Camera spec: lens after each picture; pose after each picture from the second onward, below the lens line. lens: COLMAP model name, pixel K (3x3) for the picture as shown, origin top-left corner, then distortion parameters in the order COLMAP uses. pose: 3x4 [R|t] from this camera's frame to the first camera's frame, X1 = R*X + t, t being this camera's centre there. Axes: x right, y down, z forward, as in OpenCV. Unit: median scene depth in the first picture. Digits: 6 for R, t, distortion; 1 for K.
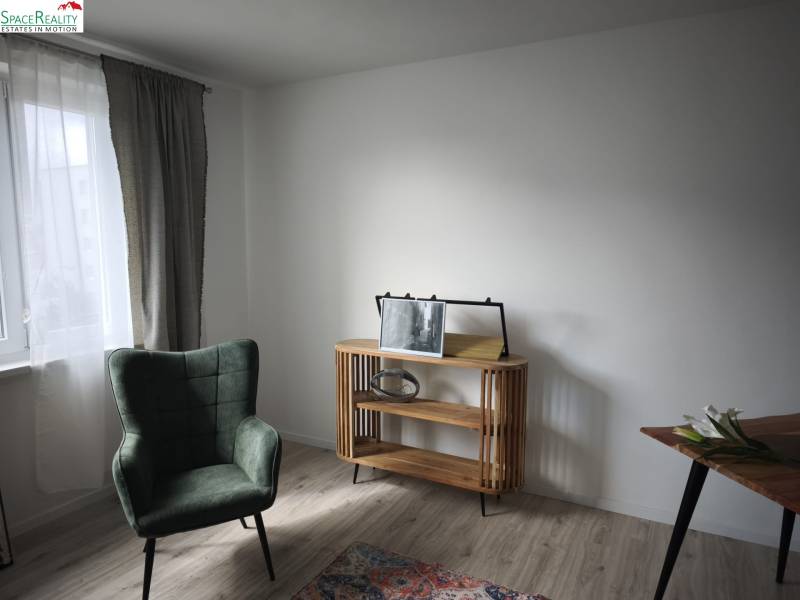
lens RADIAL K [[554.9, 0, 412.2], [0, 554.9, 296.2], [0, 0, 1]] dist [0.031364, -0.038876]
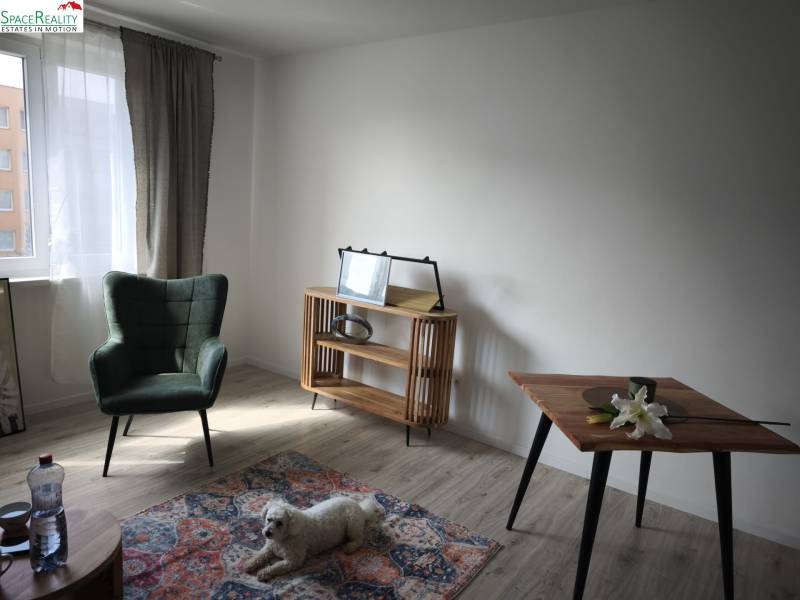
lens RADIAL K [[554.9, 0, 412.2], [0, 554.9, 296.2], [0, 0, 1]] dist [0.031364, -0.038876]
pose [[0.987566, 0.088255, -0.130094, 0.260349], [-0.081639, 0.995124, 0.055347, 0.023444], [0.134344, -0.044038, 0.989956, -0.120508]]
